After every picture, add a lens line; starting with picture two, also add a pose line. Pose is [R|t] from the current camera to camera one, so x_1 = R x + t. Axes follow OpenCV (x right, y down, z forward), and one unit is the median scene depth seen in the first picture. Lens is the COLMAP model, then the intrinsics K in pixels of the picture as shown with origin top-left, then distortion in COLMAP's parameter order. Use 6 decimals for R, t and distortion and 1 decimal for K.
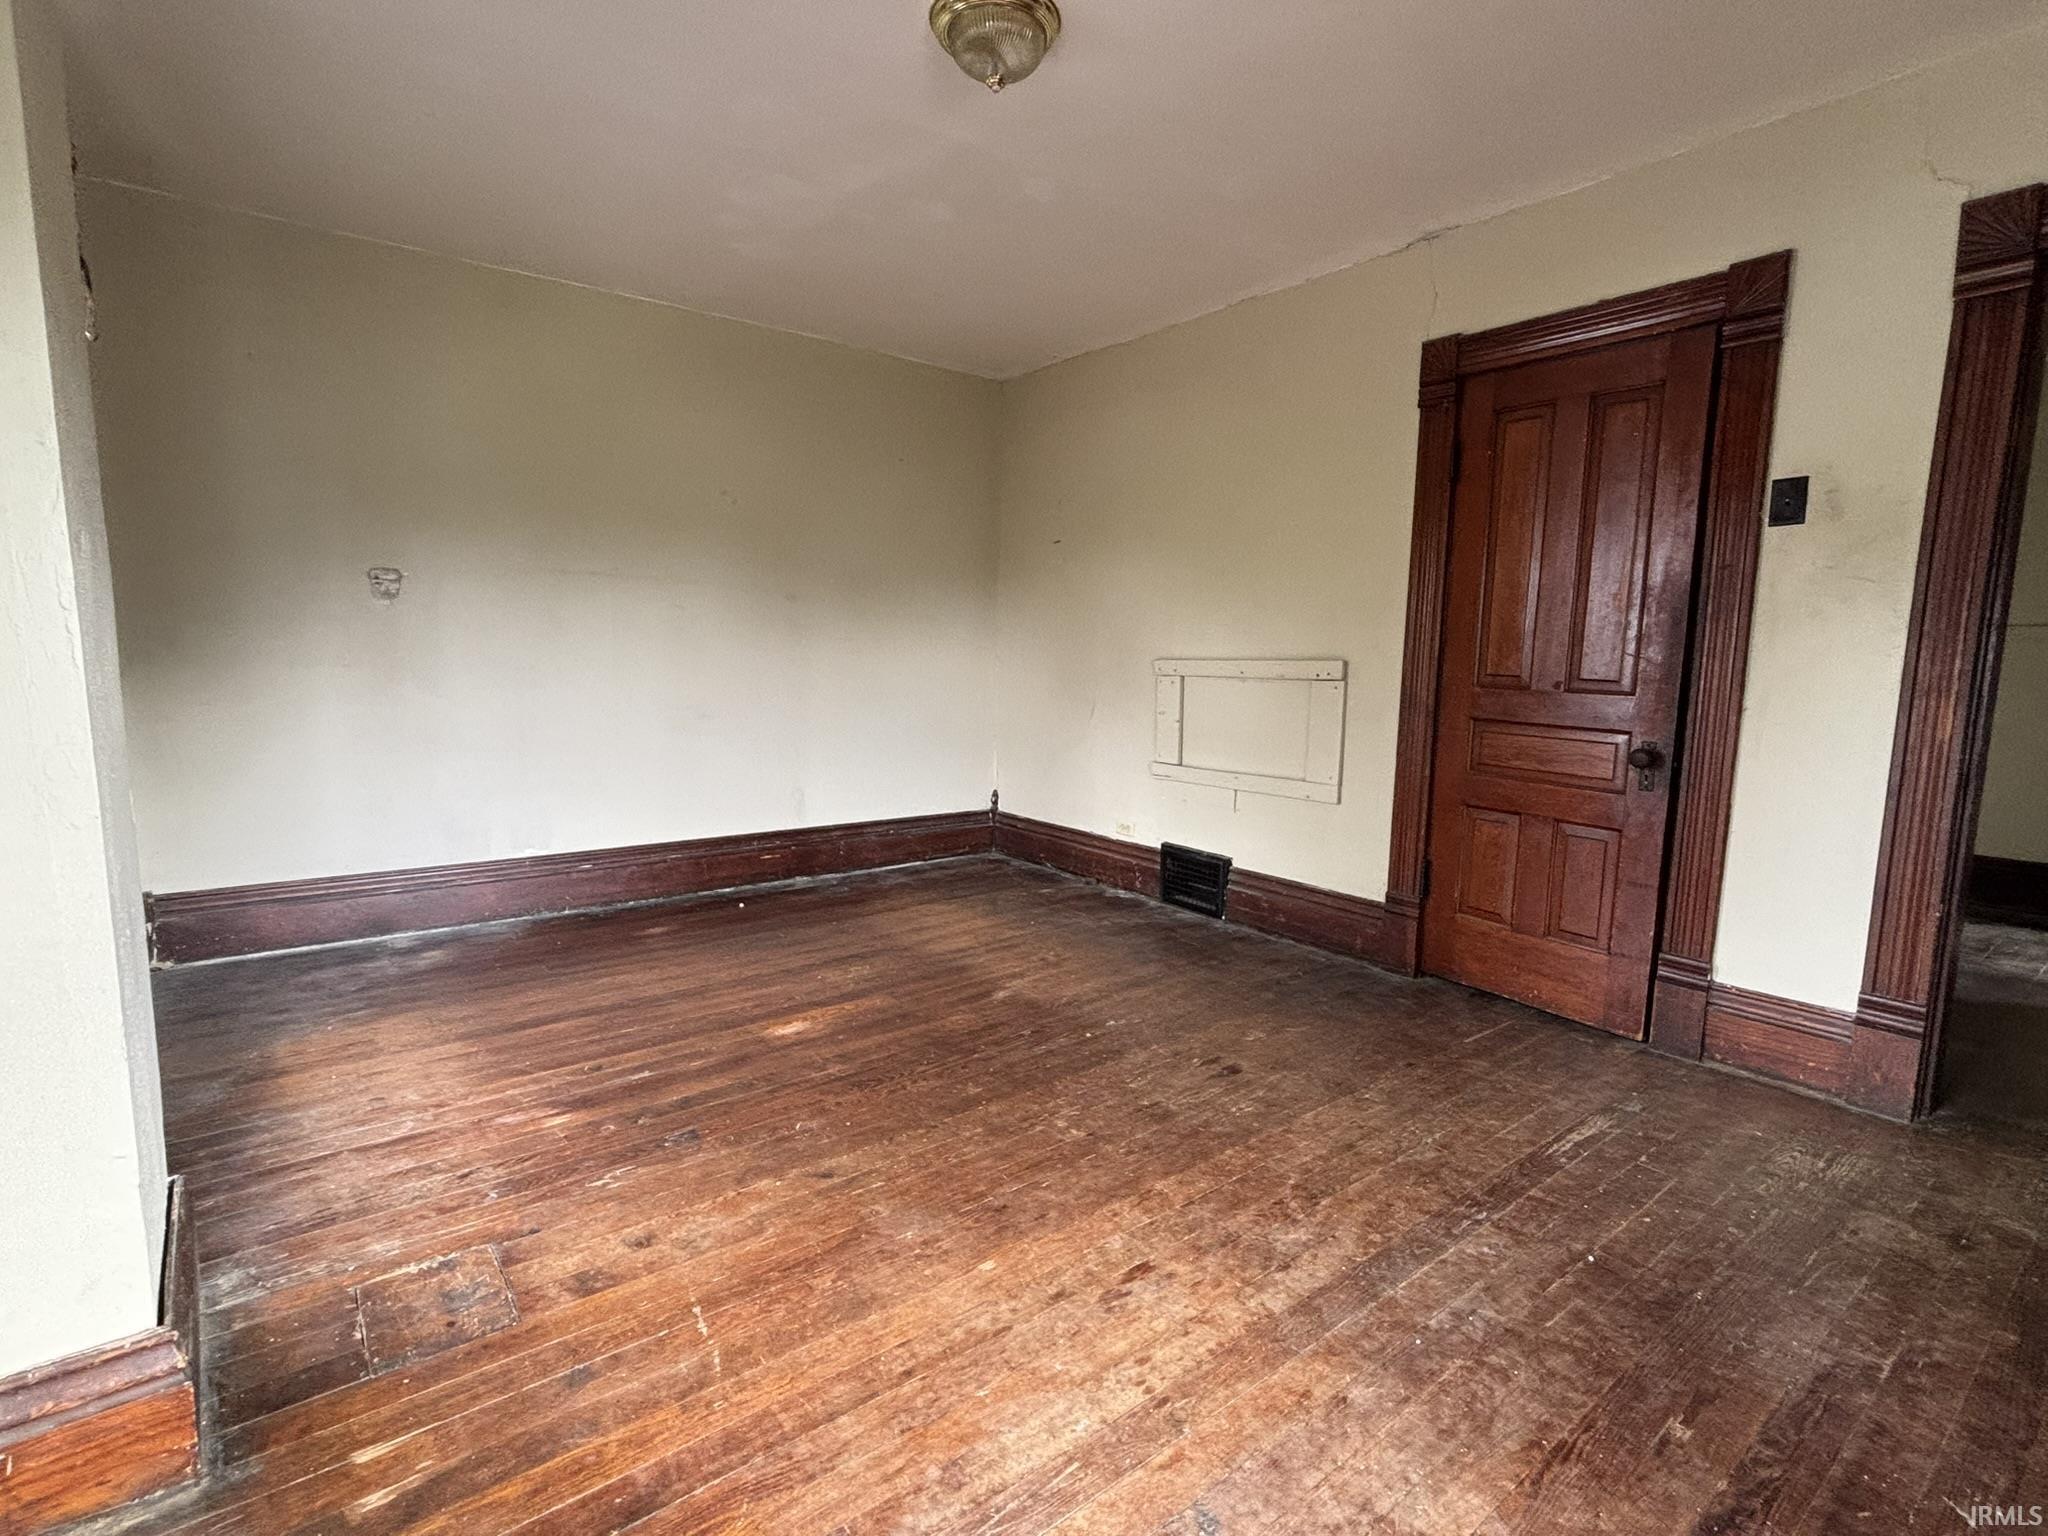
lens RADIAL K [[968.2, 0, 1020.5], [0, 968.2, 768.4], [0, 0, 1]] dist [0.003715, -0.001308]
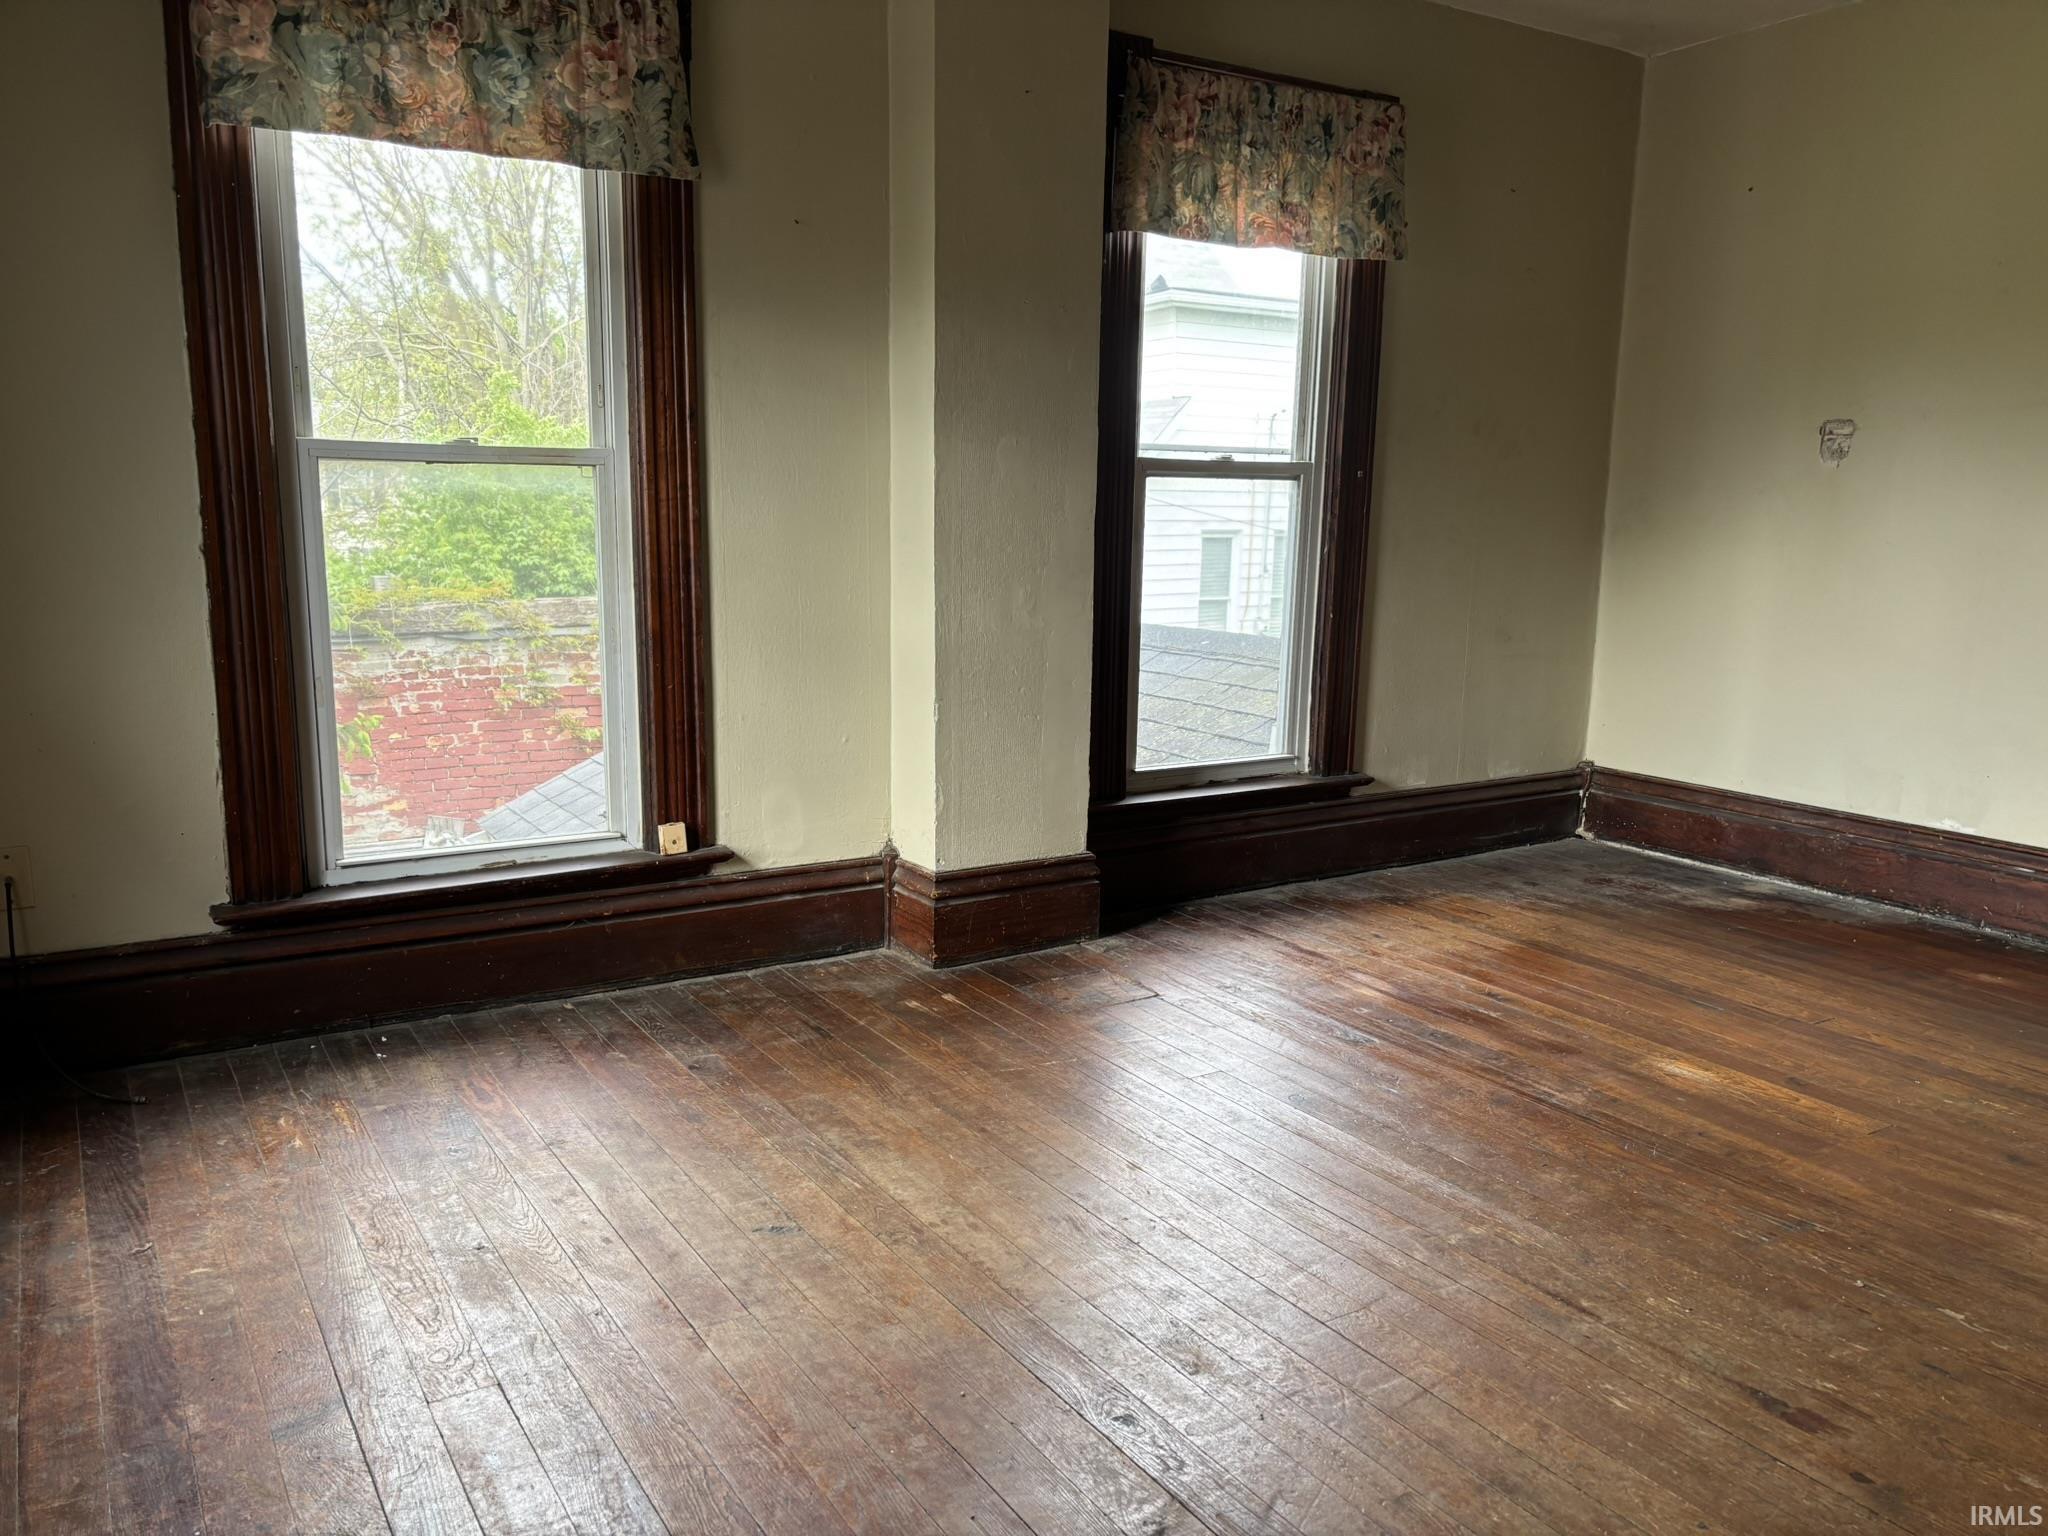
lens RADIAL K [[1547.0, 0, 1022.5], [0, 1547.0, 772.0], [0, 0, 1]] dist [0.009593, 0.020059]
pose [[-0.096754, 0.151541, -0.983704, 0.865524], [-0.143233, 0.975934, 0.164432, -0.049730], [0.984948, 0.156808, -0.072720, 0.601753]]
